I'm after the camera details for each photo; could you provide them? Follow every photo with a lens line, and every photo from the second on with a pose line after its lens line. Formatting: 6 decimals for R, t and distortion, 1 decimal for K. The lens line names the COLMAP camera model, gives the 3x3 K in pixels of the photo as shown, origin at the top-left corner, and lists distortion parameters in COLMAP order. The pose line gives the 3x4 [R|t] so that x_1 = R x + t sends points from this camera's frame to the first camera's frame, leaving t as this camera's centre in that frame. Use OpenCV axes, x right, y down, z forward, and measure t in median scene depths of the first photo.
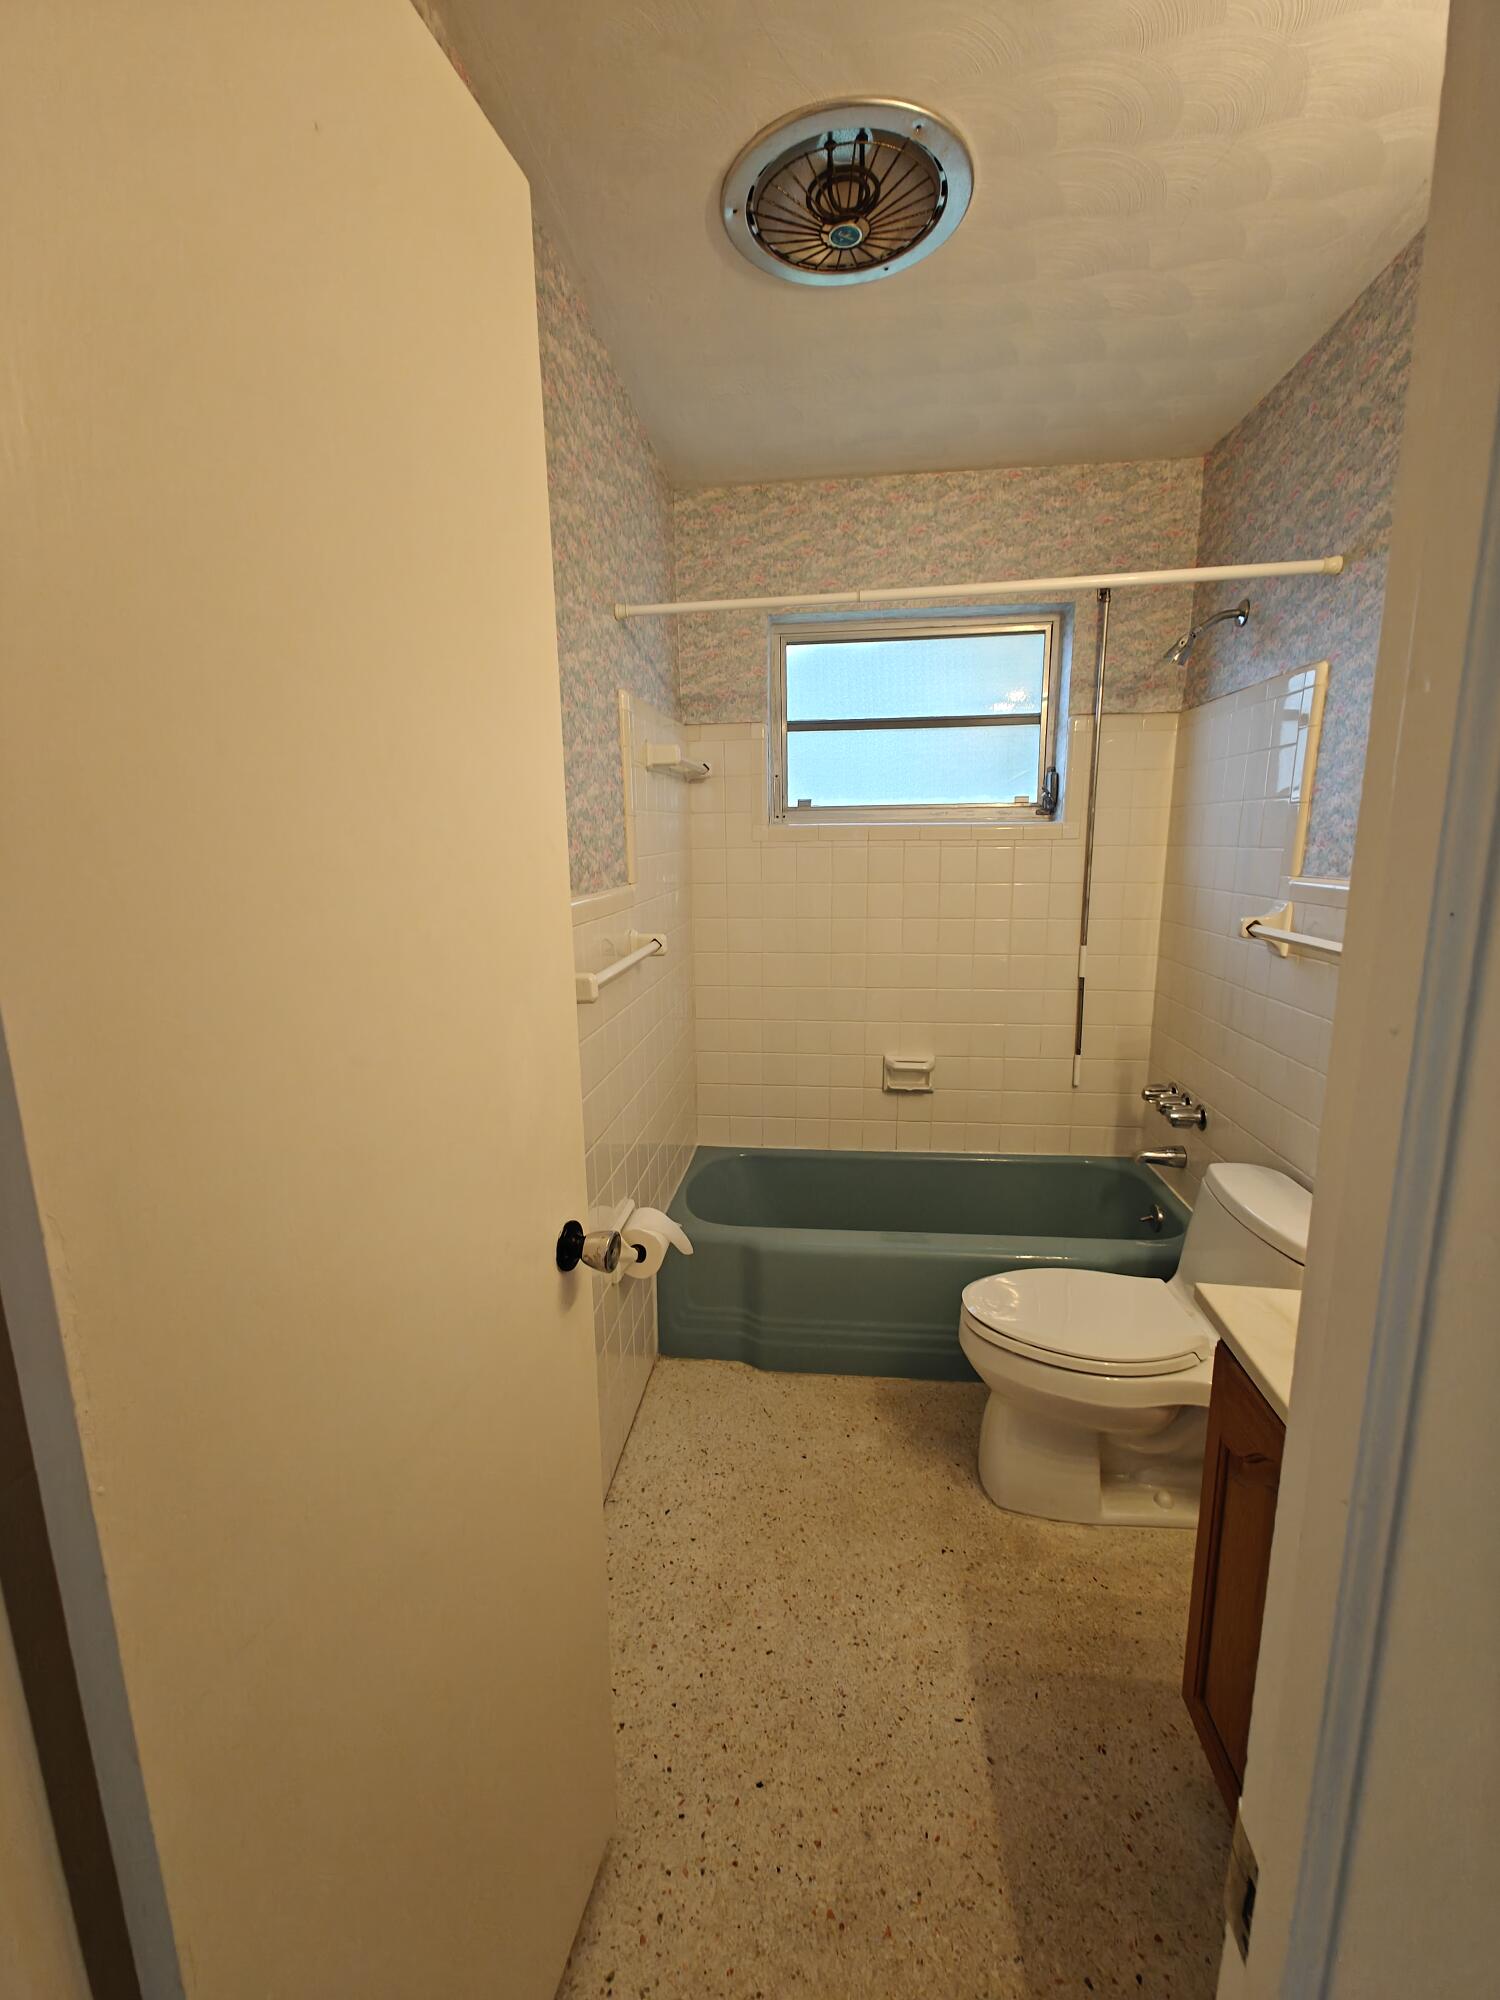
lens RADIAL K [[851.5, 0, 741.9], [0, 851.5, 1004.6], [0, 0, 1]] dist [0.006343, -0.003311]
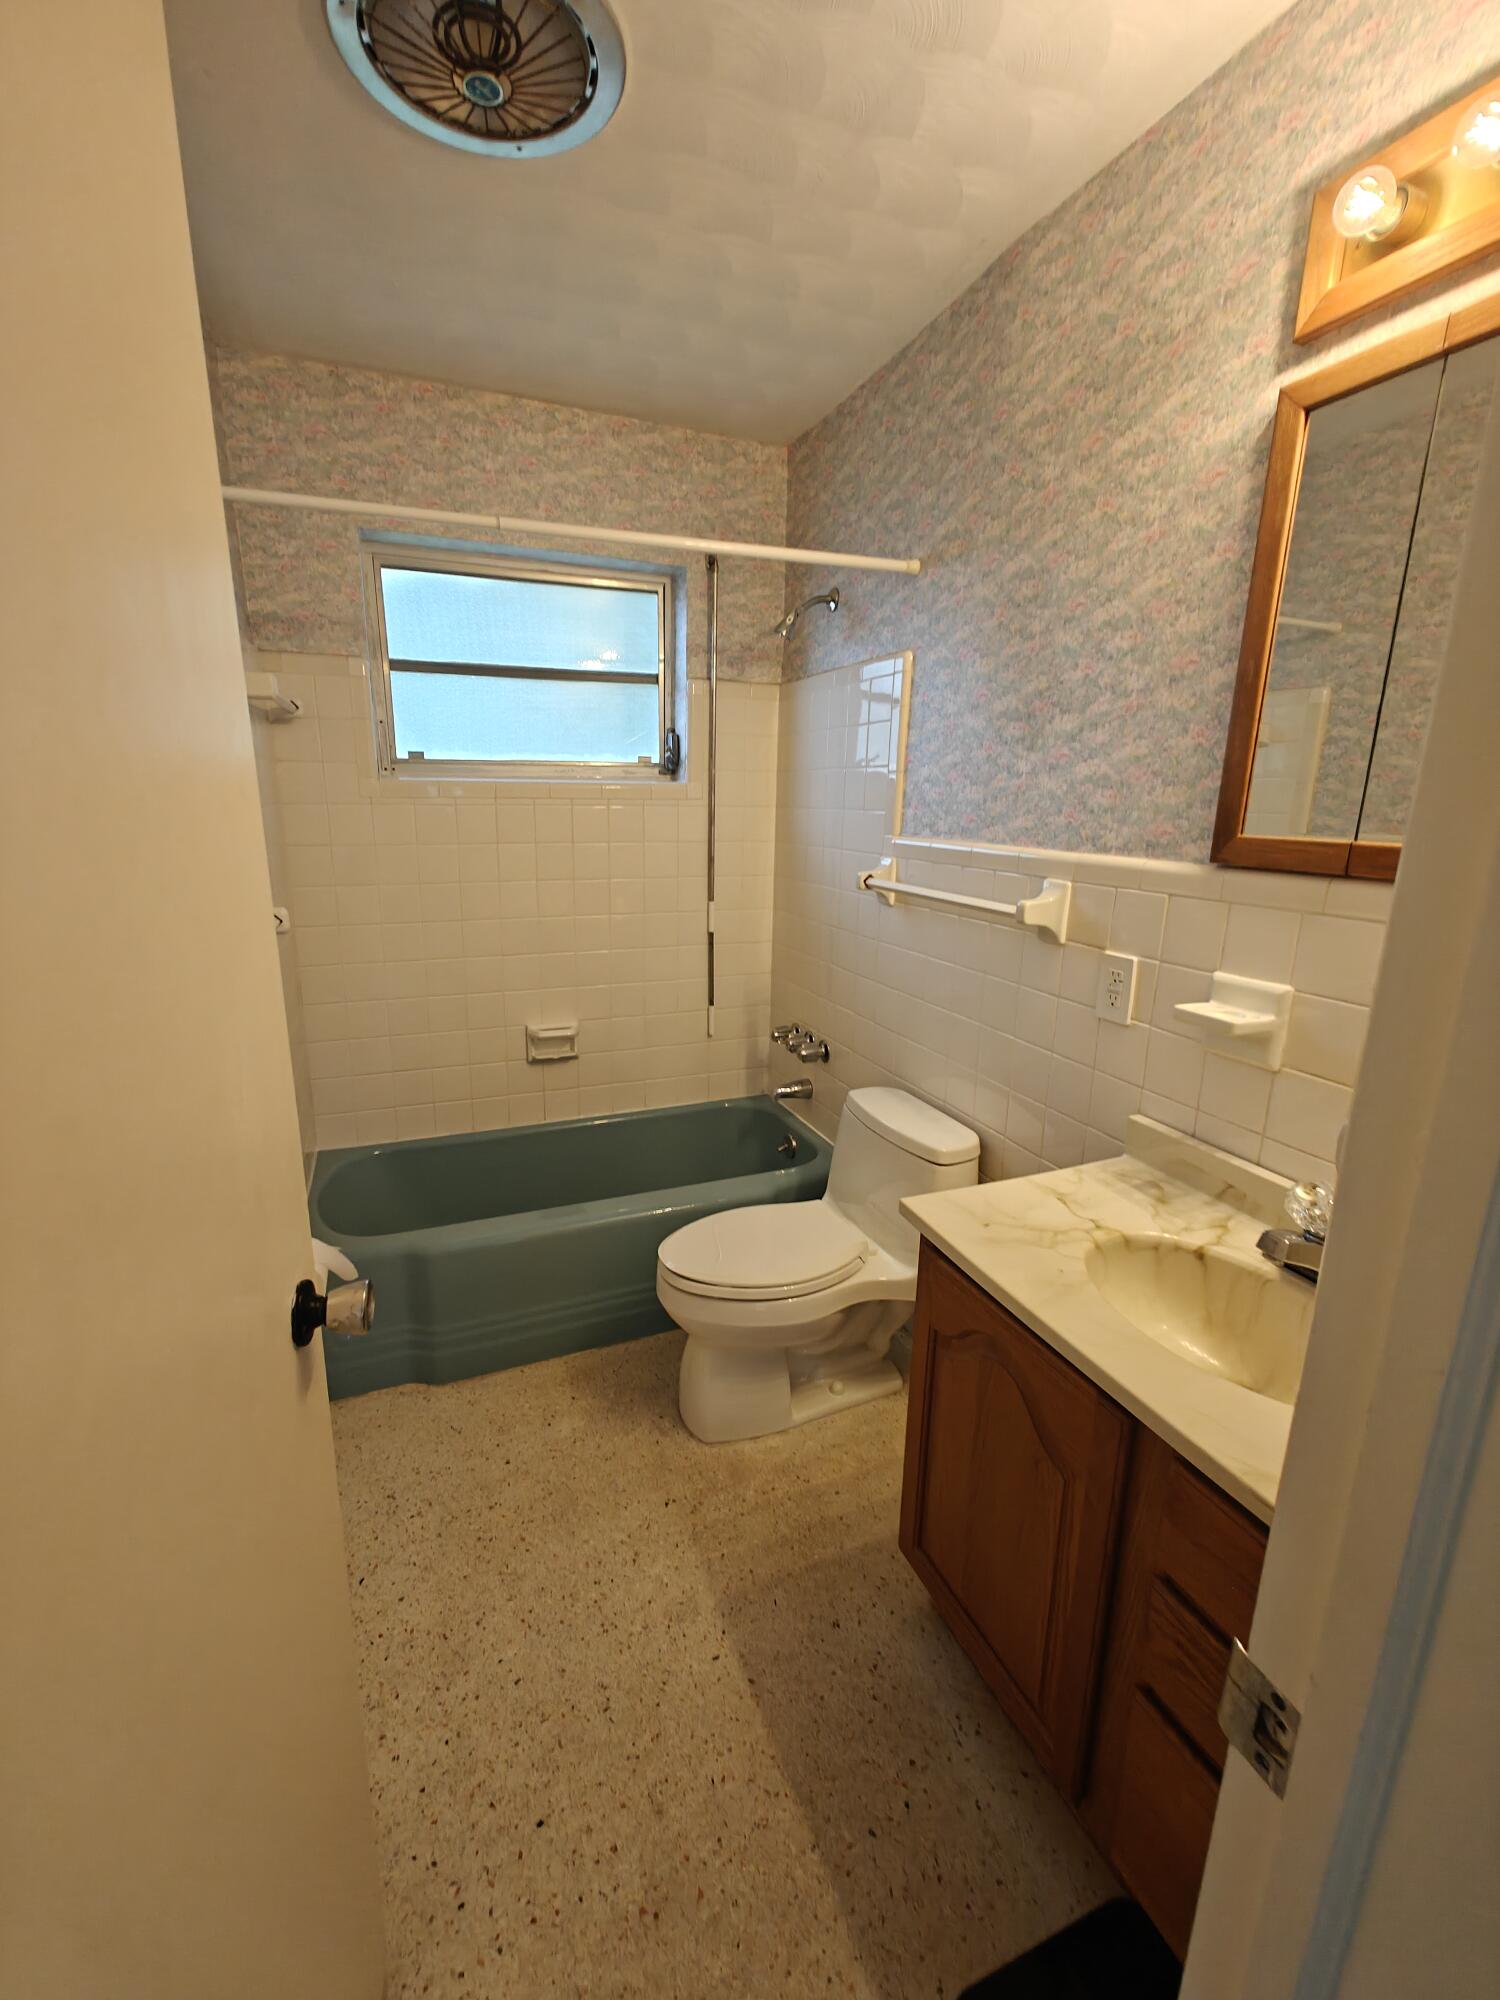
lens RADIAL K [[851.5, 0, 744.2], [0, 851.5, 1001.8], [0, 0, 1]] dist [0.006343, -0.003311]
pose [[0.875728, -0.091132, 0.474126, -0.097490], [0.071656, 0.995681, 0.059028, -0.007476], [-0.477458, -0.017719, 0.878476, 0.066993]]
